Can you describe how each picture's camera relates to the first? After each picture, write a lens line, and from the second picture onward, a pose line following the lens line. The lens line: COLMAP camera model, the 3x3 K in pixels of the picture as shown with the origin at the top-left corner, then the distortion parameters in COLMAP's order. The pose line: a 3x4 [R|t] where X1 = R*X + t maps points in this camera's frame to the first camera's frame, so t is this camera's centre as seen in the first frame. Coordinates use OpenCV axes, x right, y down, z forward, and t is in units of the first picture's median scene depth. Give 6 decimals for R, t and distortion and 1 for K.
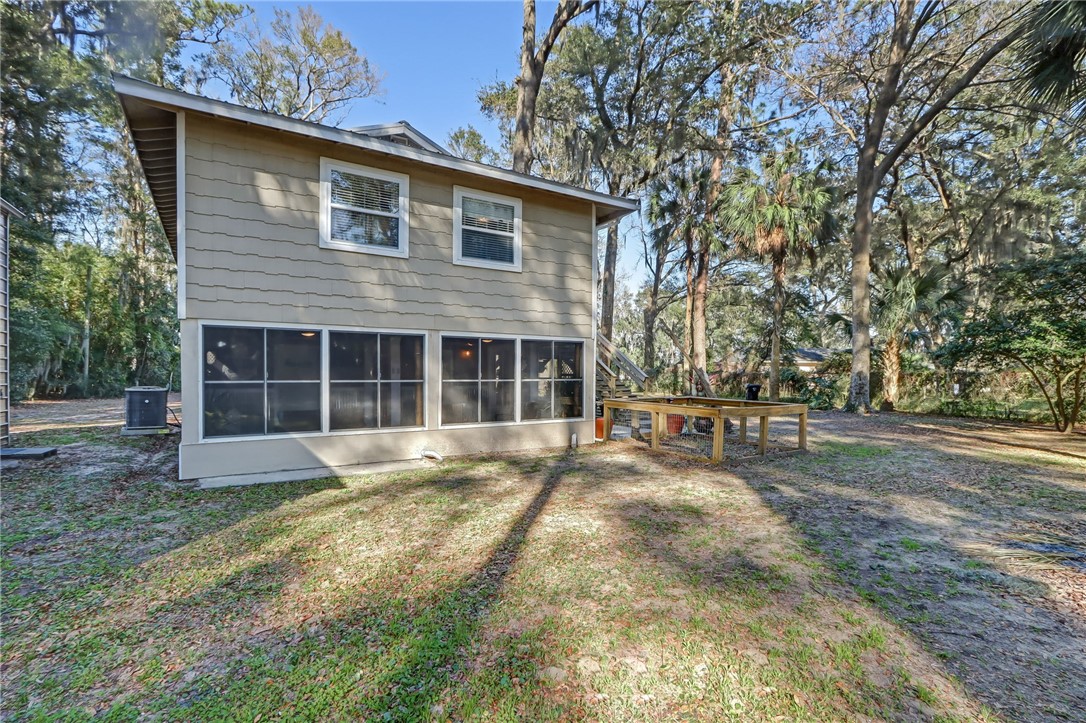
lens RADIAL K [[509.4, 0, 543.0], [0, 509.4, 361.5], [0, 0, 1]] dist [-0.001677, 0.000146]
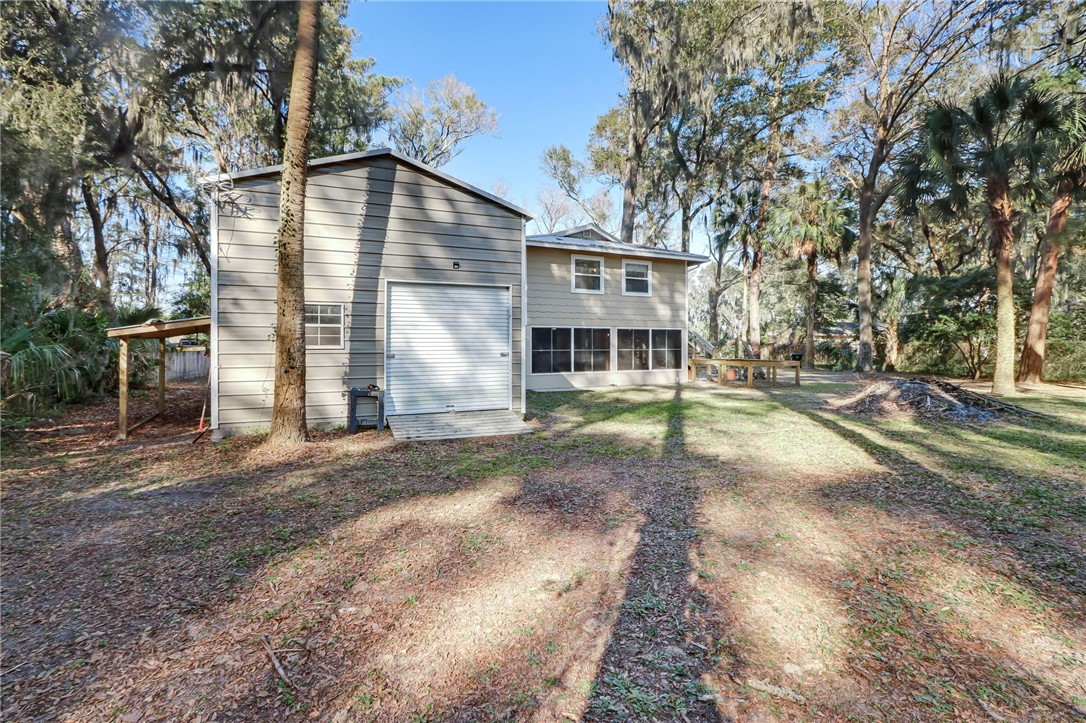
lens RADIAL K [[517.4, 0, 542.1], [0, 517.4, 329.5], [0, 0, 1]] dist [-0.000907, -0.000014]
pose [[0.993652, -0.010467, -0.112010, -0.095121], [0.009502, 0.999913, -0.009141, -0.010714], [0.112096, 0.008019, 0.993665, -0.423739]]
